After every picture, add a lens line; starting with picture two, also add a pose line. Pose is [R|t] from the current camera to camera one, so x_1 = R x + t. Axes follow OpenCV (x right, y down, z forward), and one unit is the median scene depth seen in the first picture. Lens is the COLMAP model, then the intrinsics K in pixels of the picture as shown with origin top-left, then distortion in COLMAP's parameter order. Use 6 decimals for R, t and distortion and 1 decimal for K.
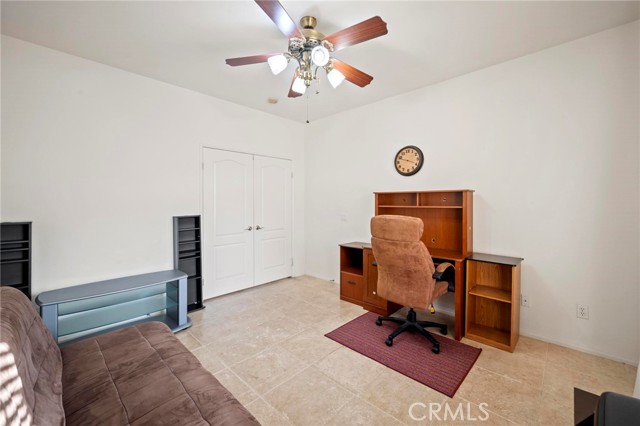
lens RADIAL K [[254.0, 0, 317.8], [0, 254.0, 208.5], [0, 0, 1]] dist [-0.000338, 0.000227]
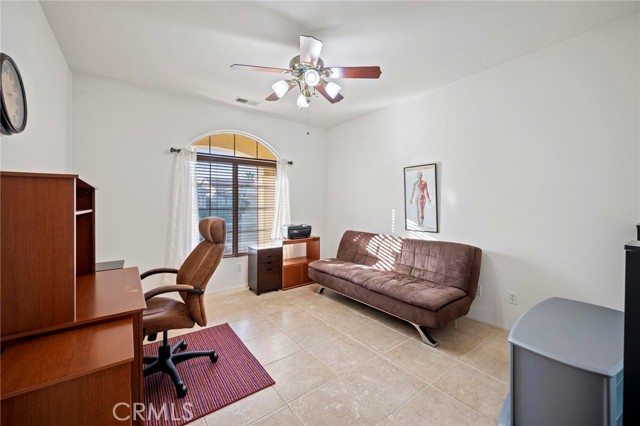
lens RADIAL K [[254.0, 0, 320.4], [0, 254.0, 207.8], [0, 0, 1]] dist [-0.000338, 0.000227]
pose [[-0.987621, 0.005962, 0.156746, -0.256446], [0.010556, 0.999538, 0.028492, -0.031376], [-0.156503, 0.029794, -0.987228, 1.942722]]
